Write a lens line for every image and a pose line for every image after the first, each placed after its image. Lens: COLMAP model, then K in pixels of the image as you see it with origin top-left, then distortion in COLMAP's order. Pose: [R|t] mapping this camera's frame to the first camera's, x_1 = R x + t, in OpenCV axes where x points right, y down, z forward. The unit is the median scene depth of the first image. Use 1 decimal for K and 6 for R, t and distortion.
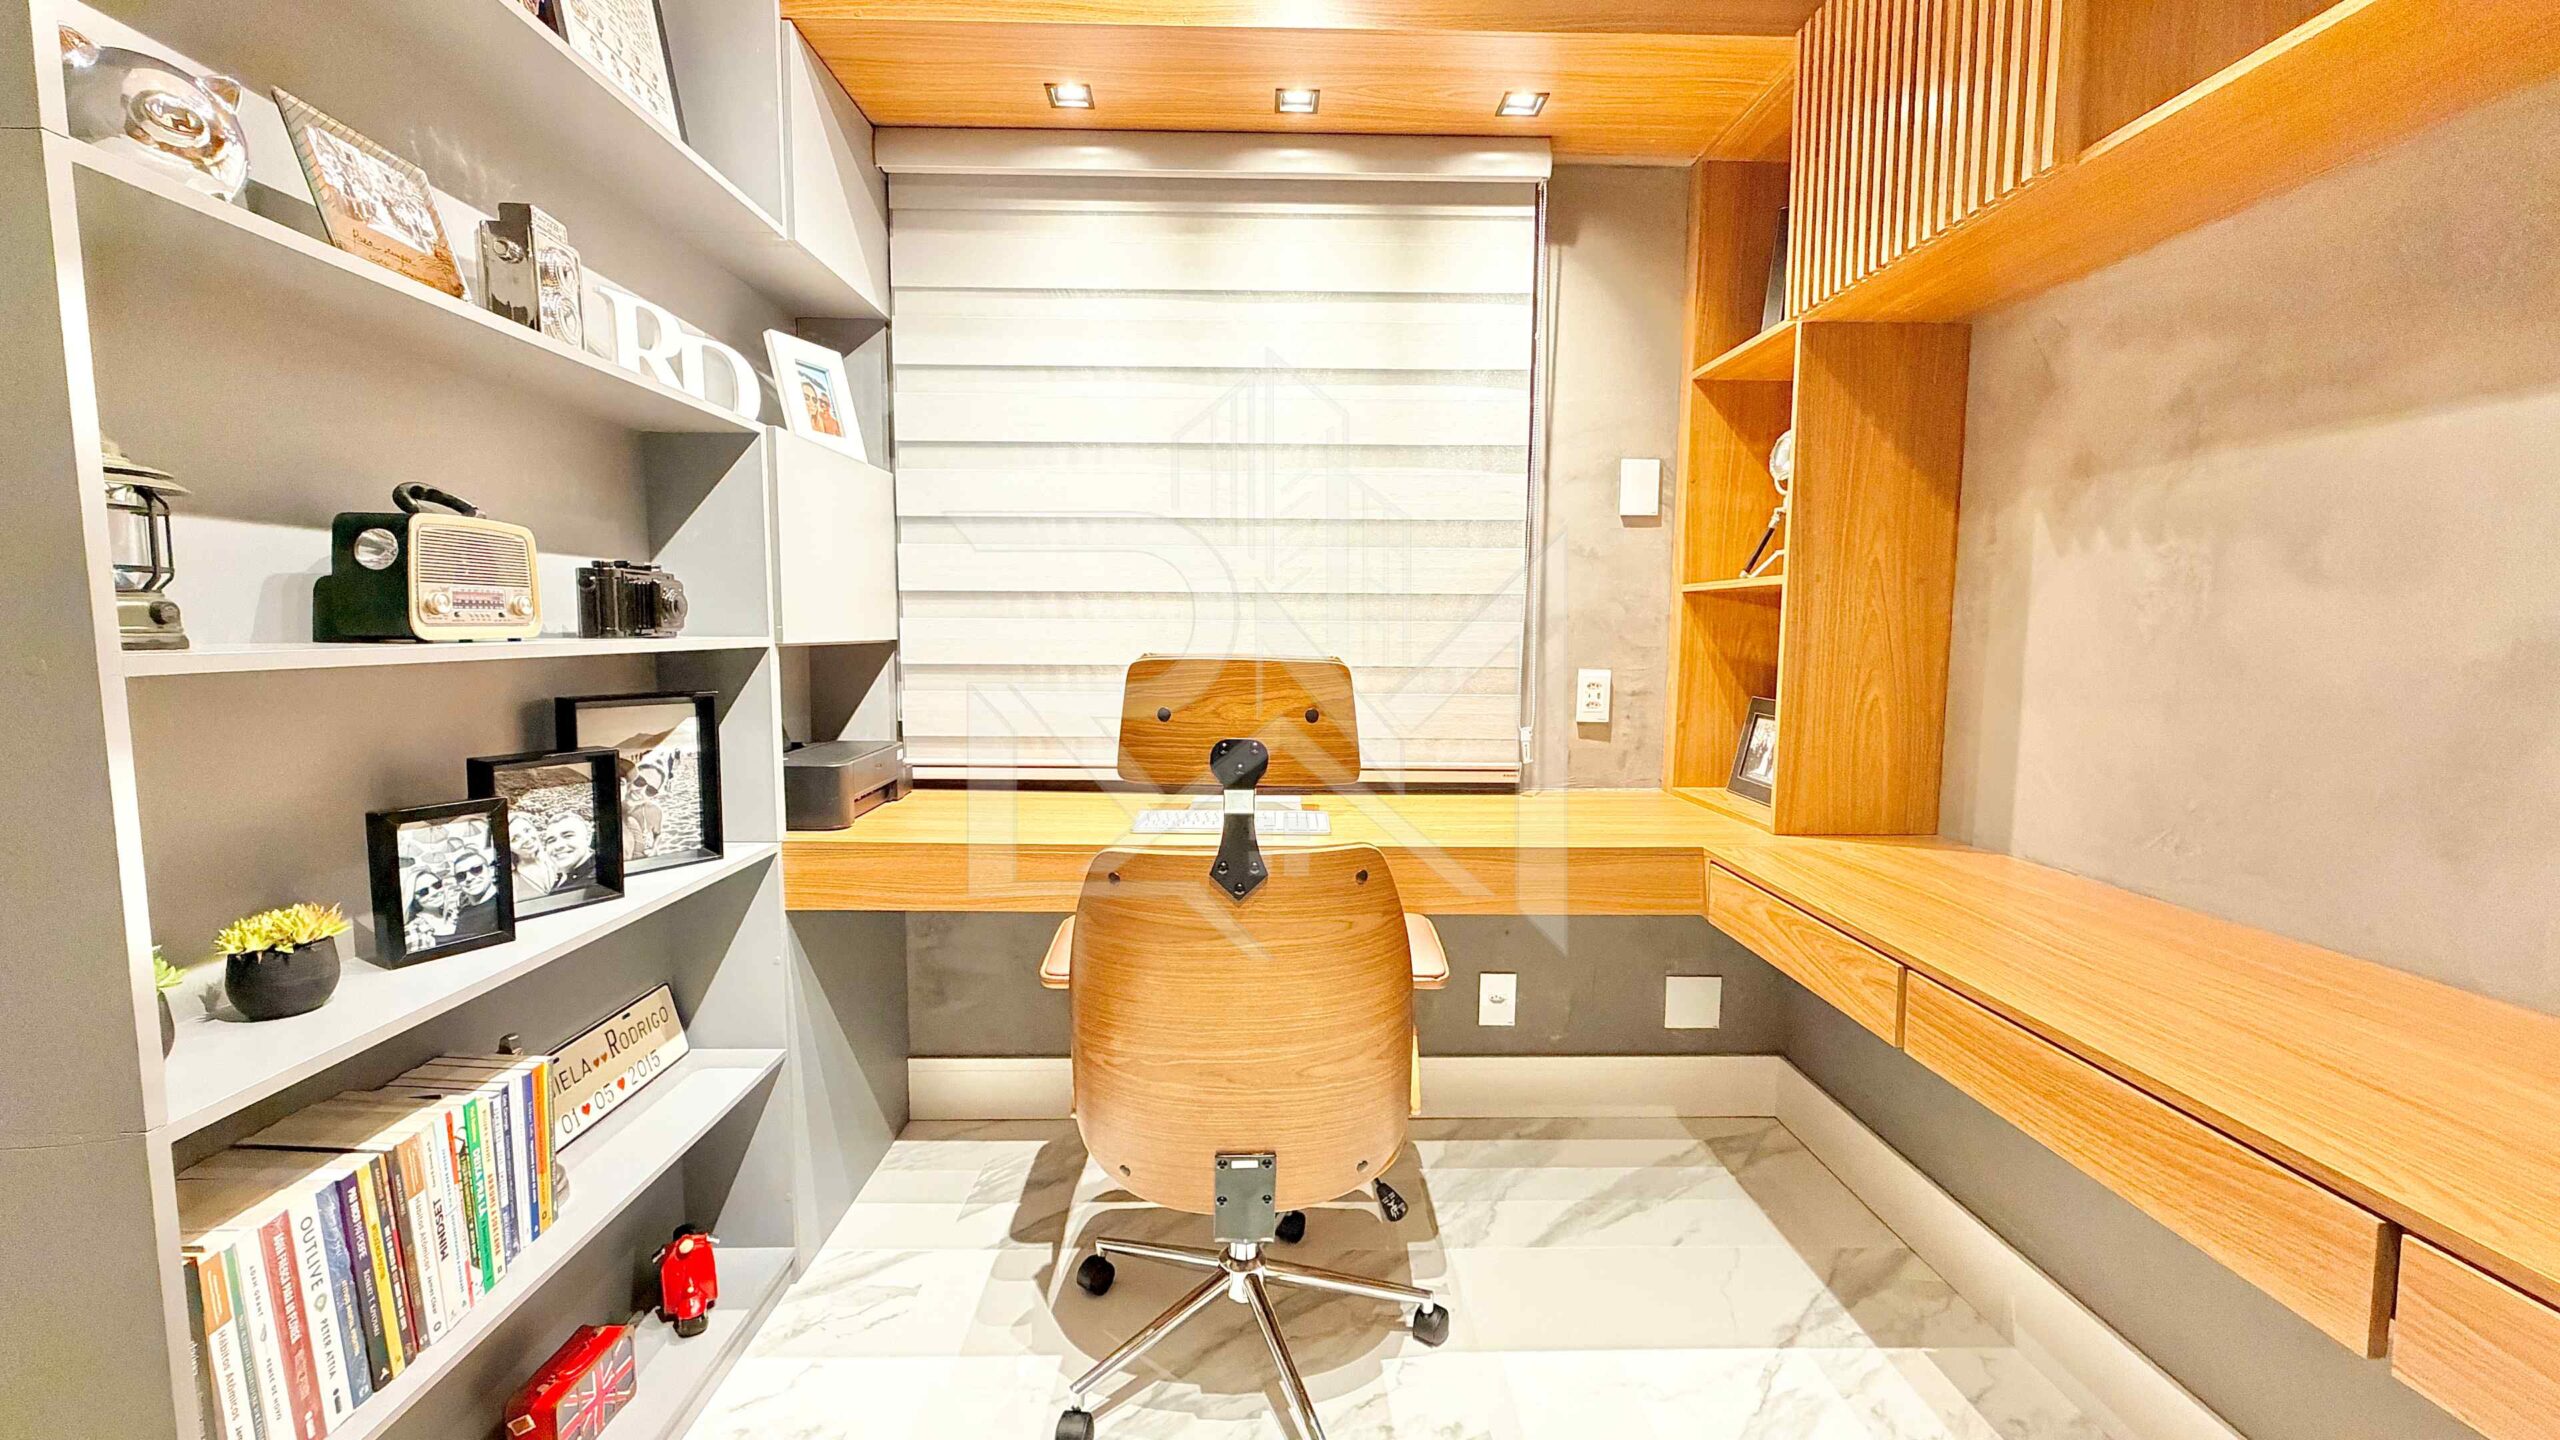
lens RADIAL K [[1020.4, 0, 1263.9], [0, 1020.4, 716.6], [0, 0, 1]] dist [0.000312, 0.000649]
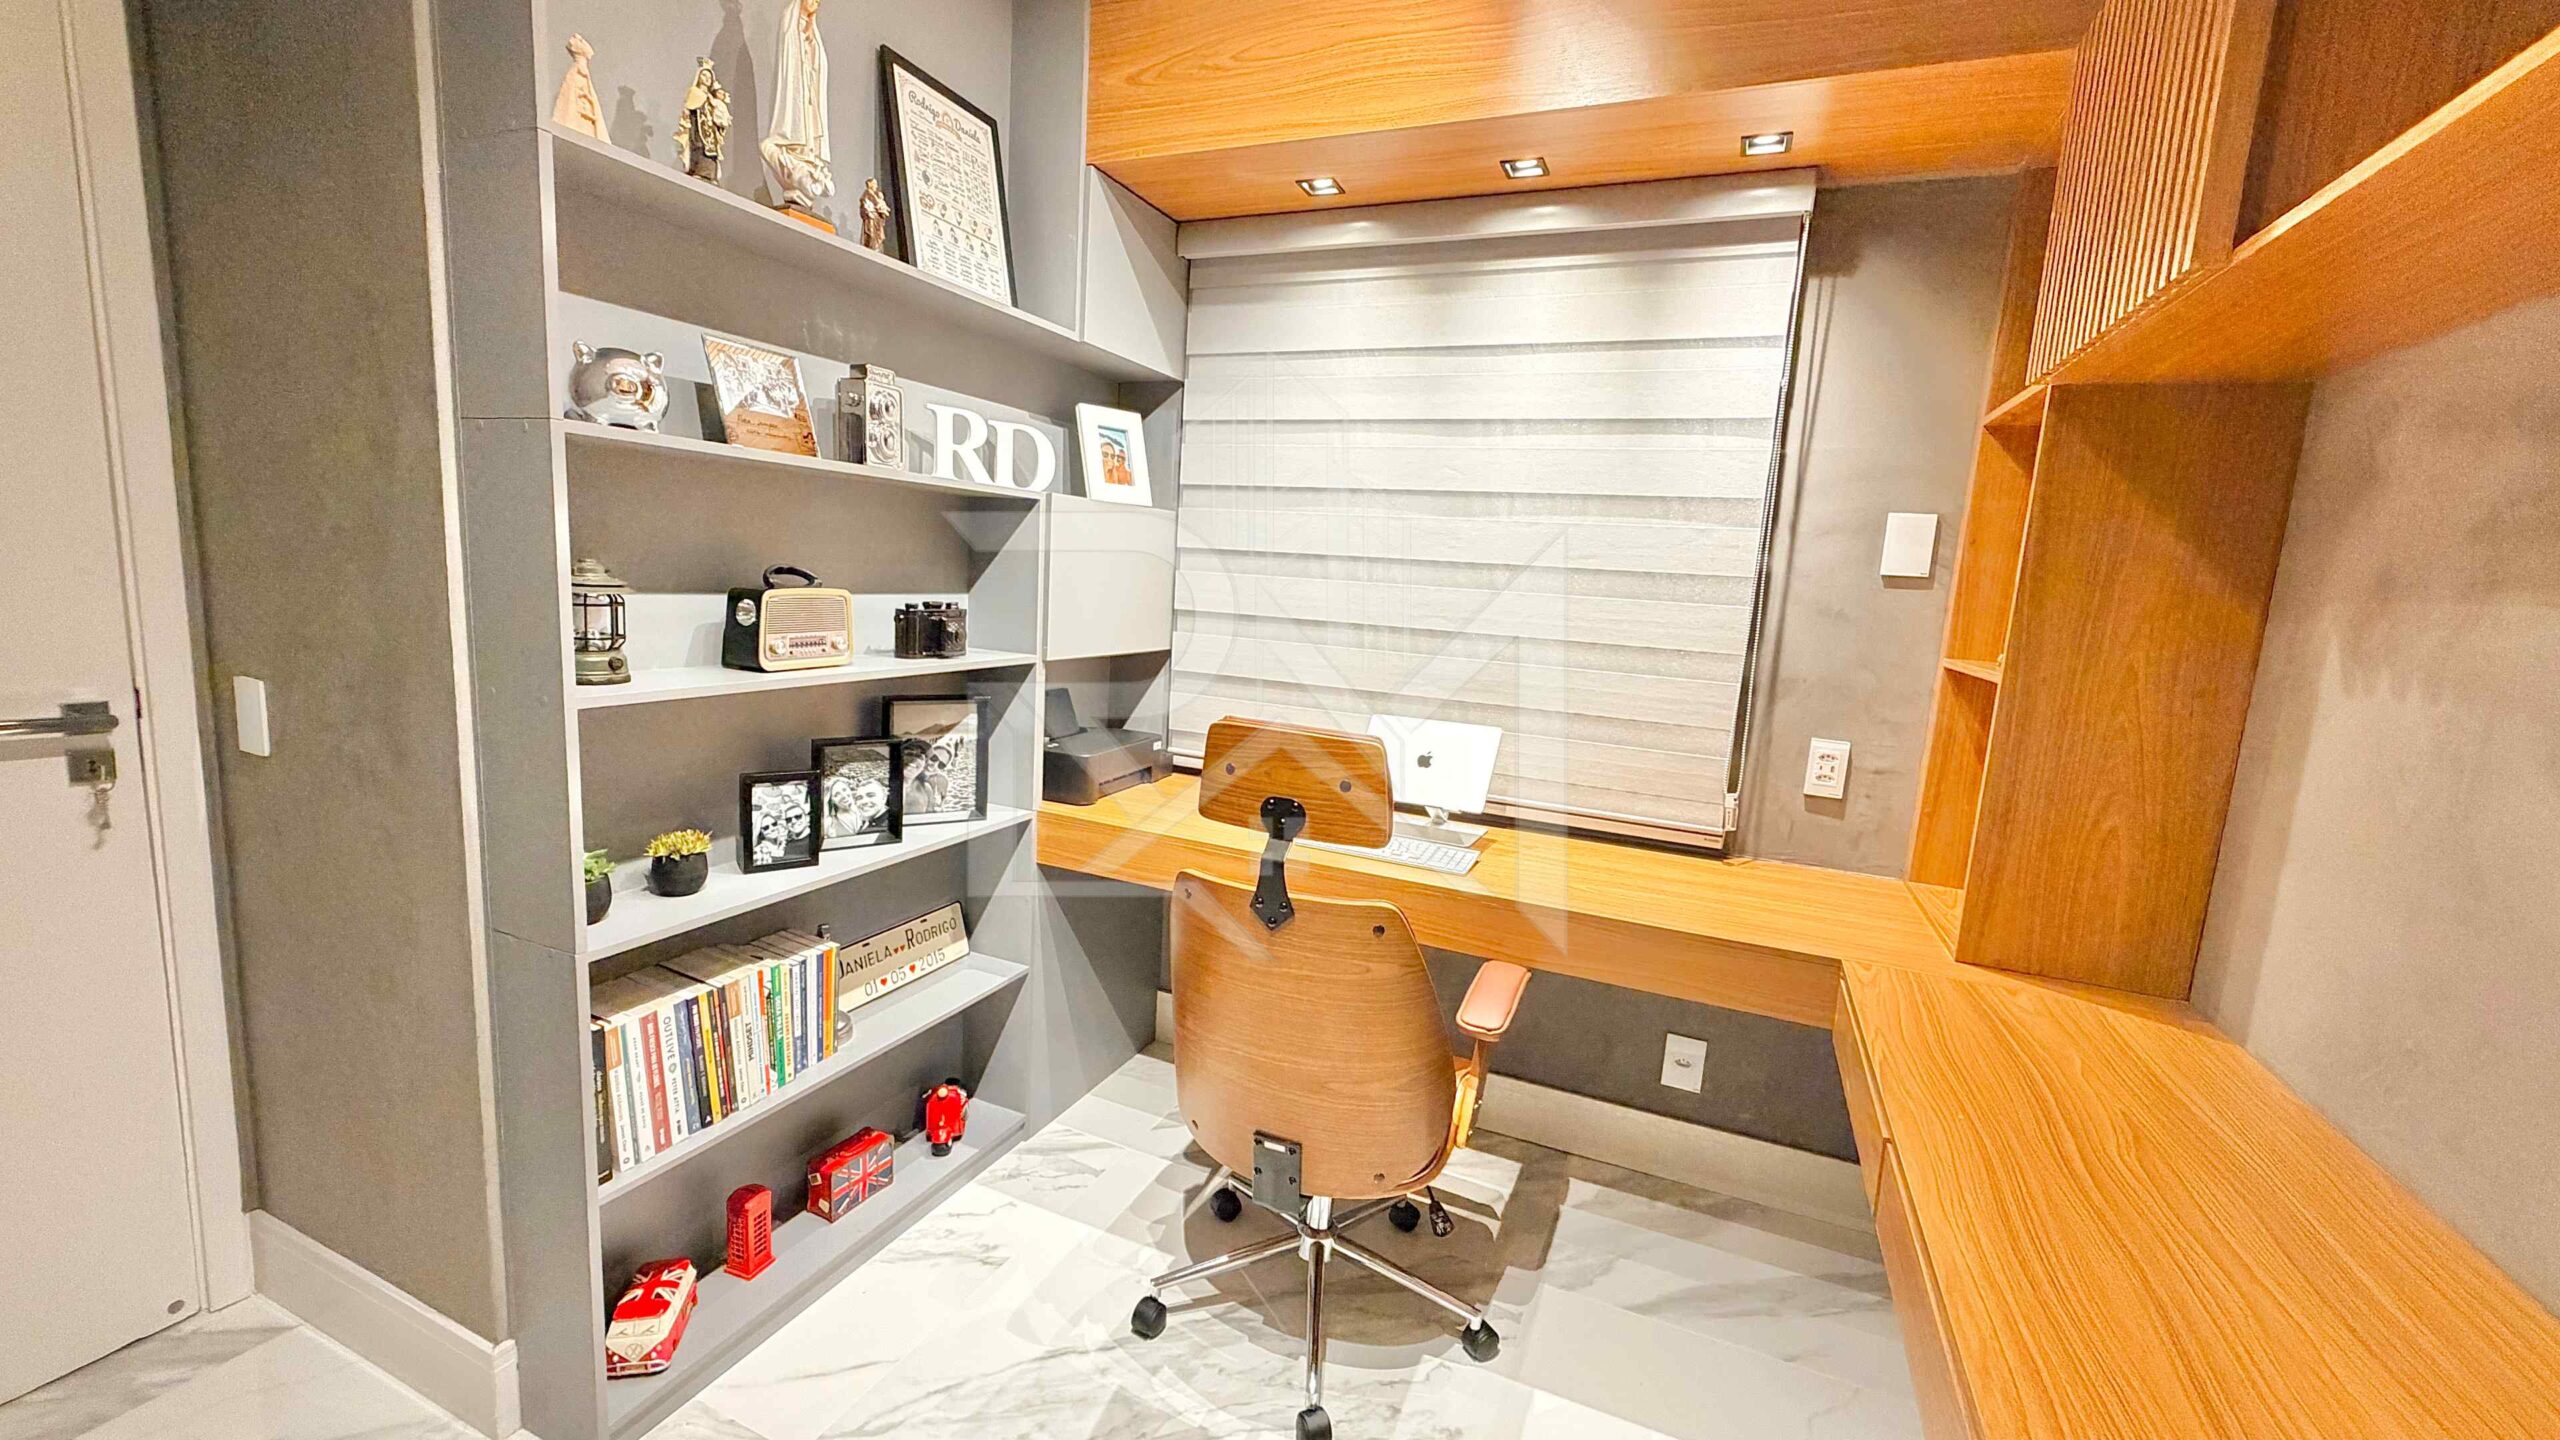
lens RADIAL K [[1020.4, 0, 1275.4], [0, 1020.4, 711.3], [0, 0, 1]] dist [0.000312, 0.000649]
pose [[0.905513, 0.105788, -0.410919, 0.318258], [-0.089429, 0.994250, 0.058895, -0.105211], [0.414787, -0.016582, 0.909767, -0.059340]]
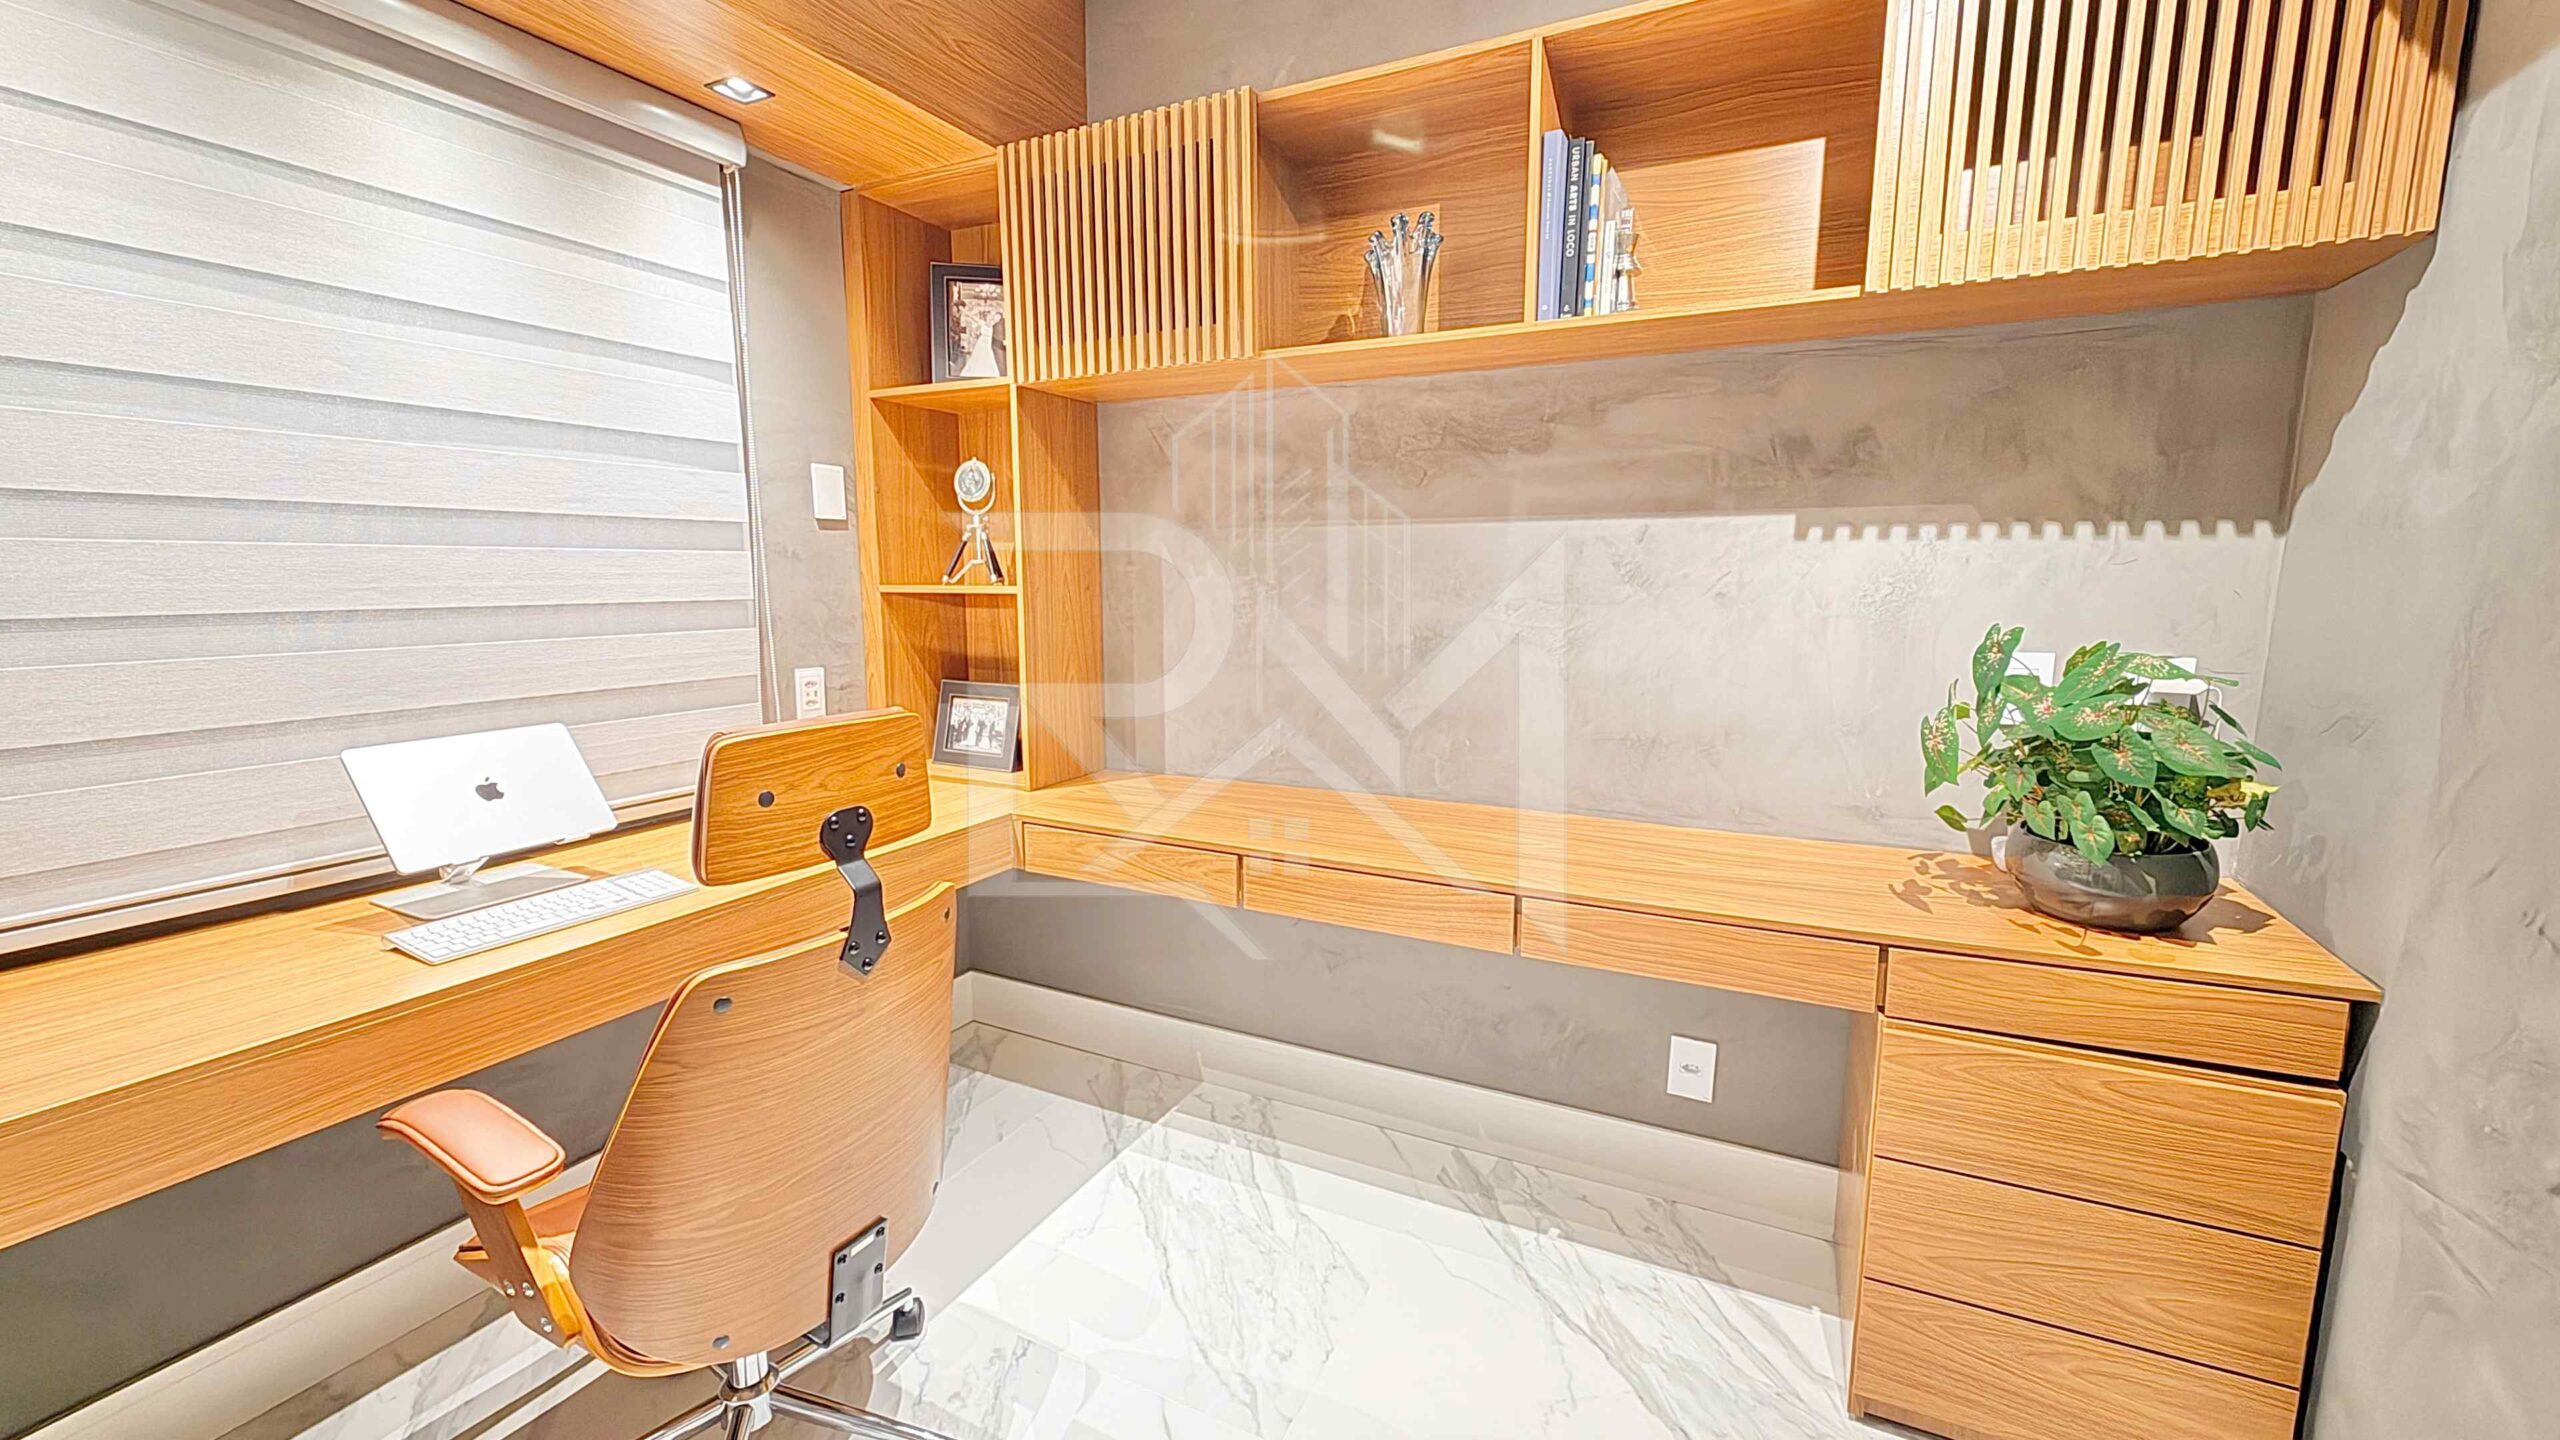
lens RADIAL K [[1020.4, 0, 1261.1], [0, 1020.4, 705.6], [0, 0, 1]] dist [0.000312, 0.000649]
pose [[0.450030, -0.127539, 0.883859, -0.492835], [0.084235, 0.991399, 0.100167, -0.095719], [-0.889032, 0.029373, 0.456902, 0.170101]]
